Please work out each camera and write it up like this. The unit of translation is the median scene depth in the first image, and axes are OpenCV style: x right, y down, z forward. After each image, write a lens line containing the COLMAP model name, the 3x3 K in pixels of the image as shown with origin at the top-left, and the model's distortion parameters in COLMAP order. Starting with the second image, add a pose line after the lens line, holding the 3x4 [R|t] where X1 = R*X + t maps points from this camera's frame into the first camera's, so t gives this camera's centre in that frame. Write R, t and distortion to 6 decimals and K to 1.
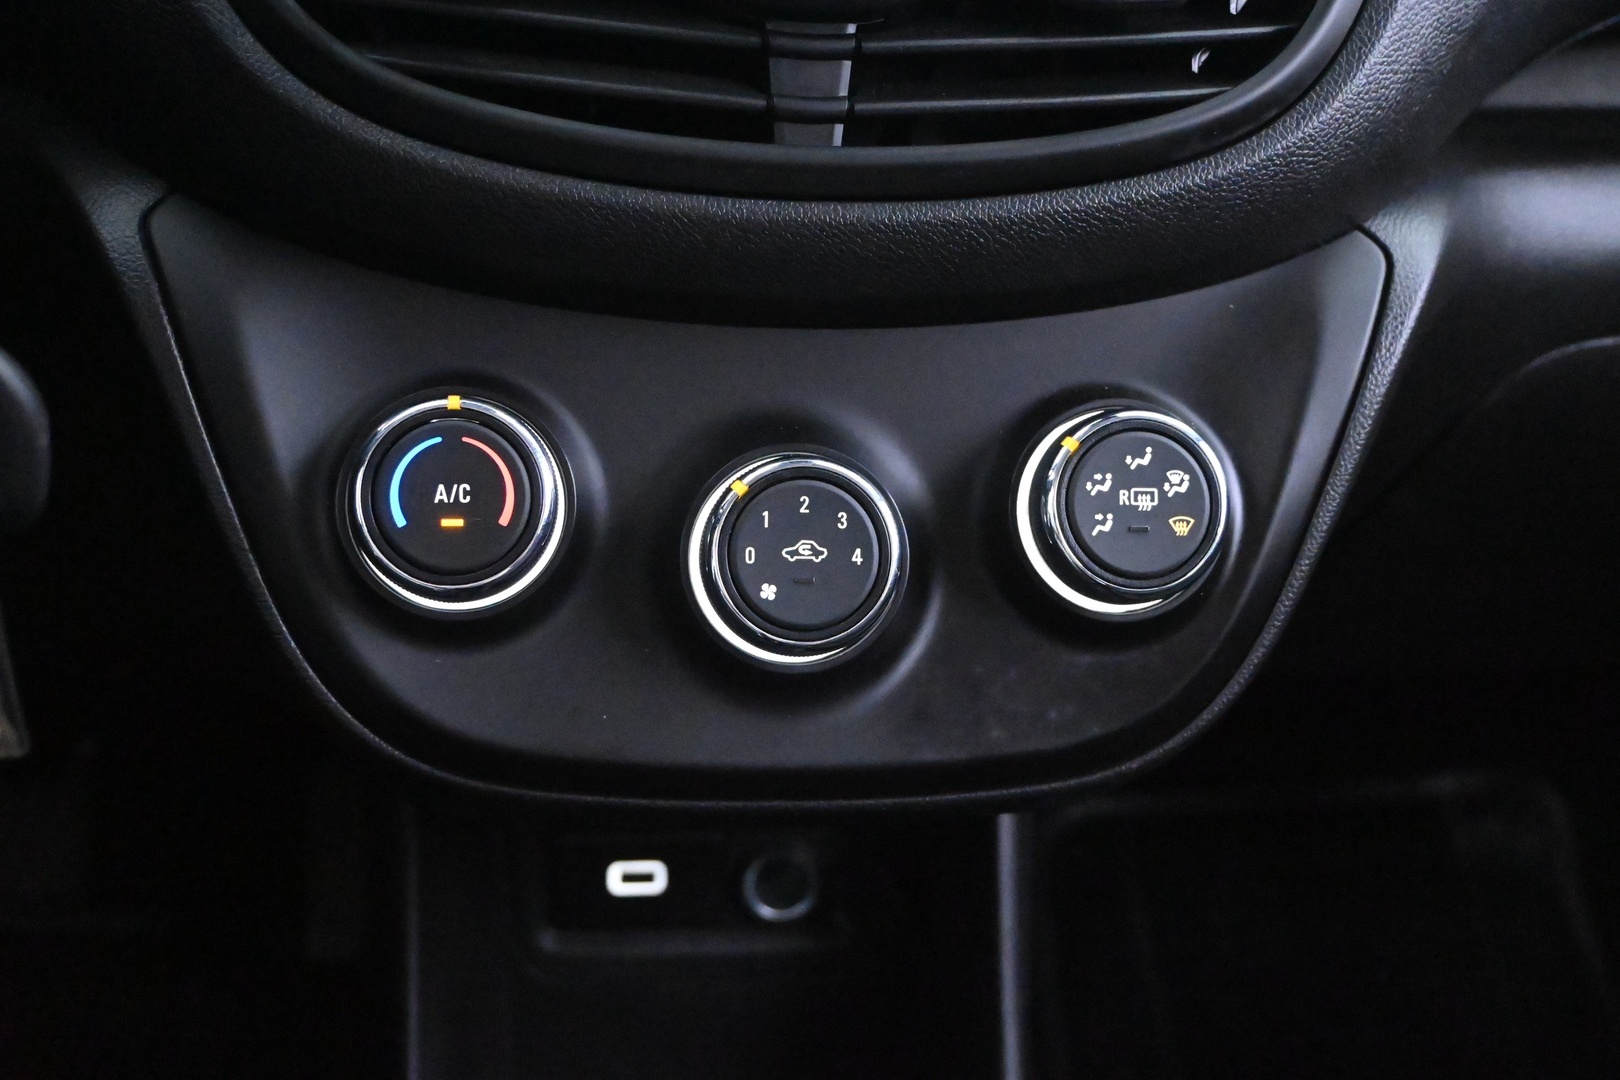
lens RADIAL K [[1783.8, 0, 810.0], [0, 1783.8, 540.0], [0, 0, 1]] dist [0.003599, -0.002105]
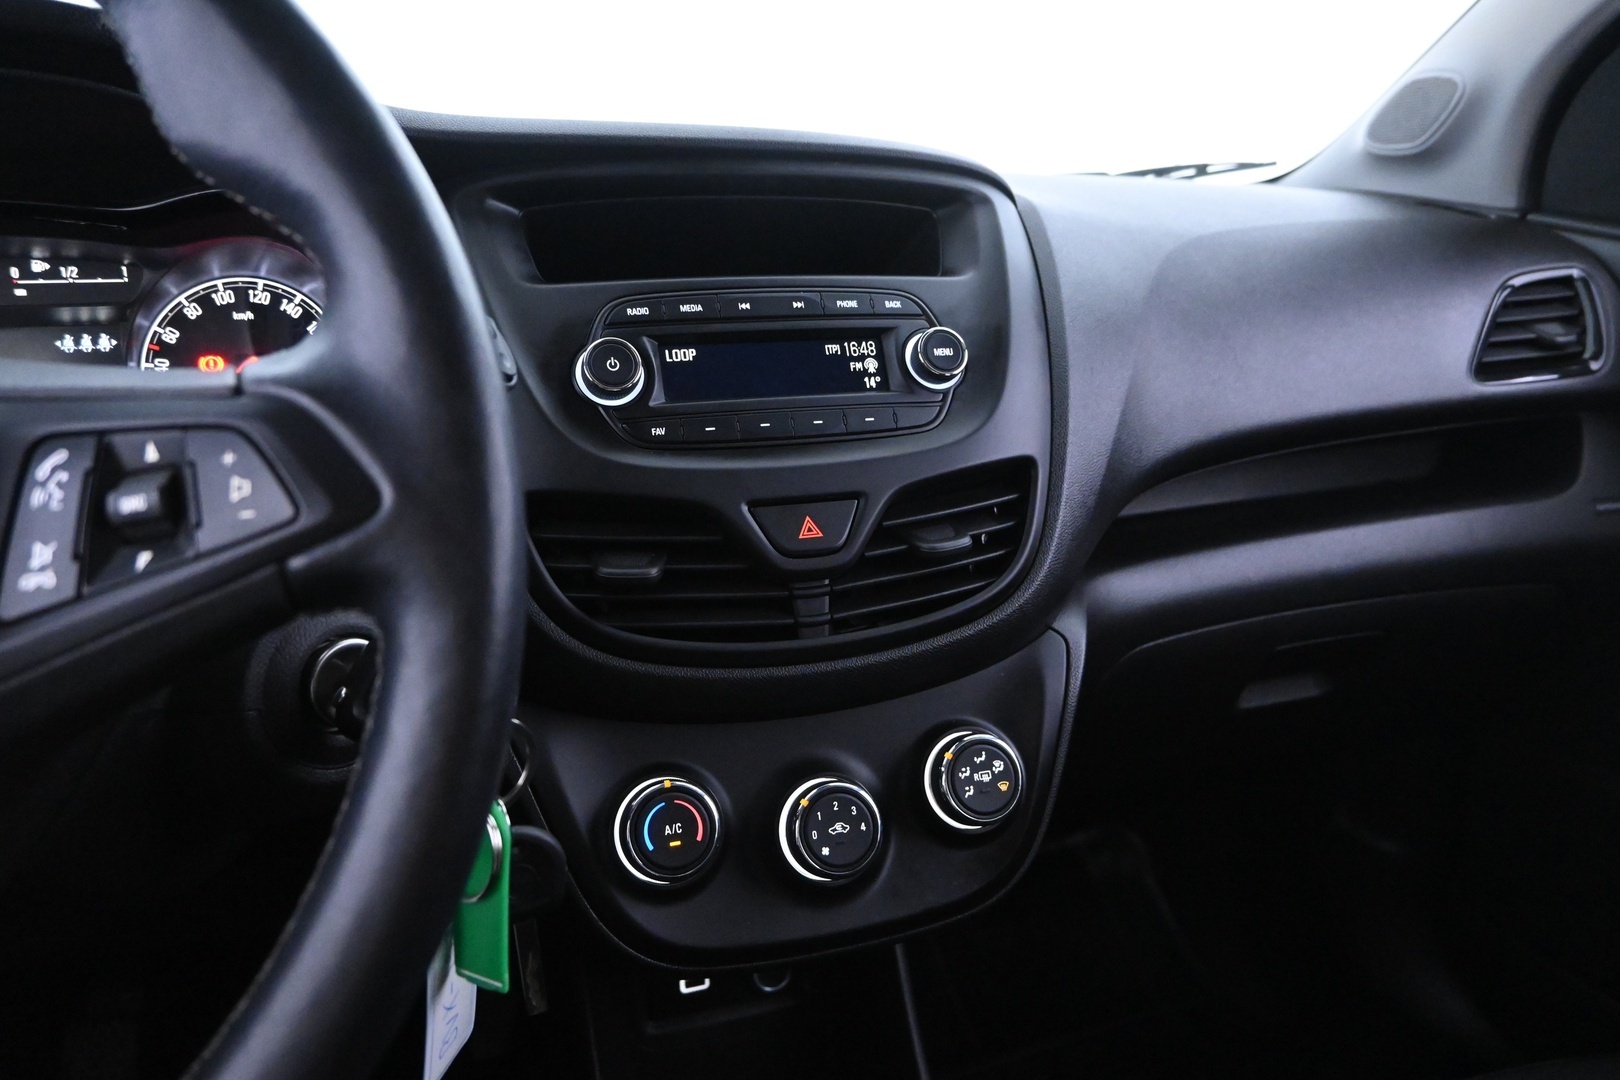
lens RADIAL K [[1097.7, 0, 810.0], [0, 1097.7, 540.0], [0, 0, 1]] dist [0.002633, 0.000231]
pose [[0.978152, -0.113446, 0.174211, -0.218304], [0.136693, 0.982335, -0.127802, -0.163082], [-0.156635, 0.148824, 0.976380, -0.303075]]
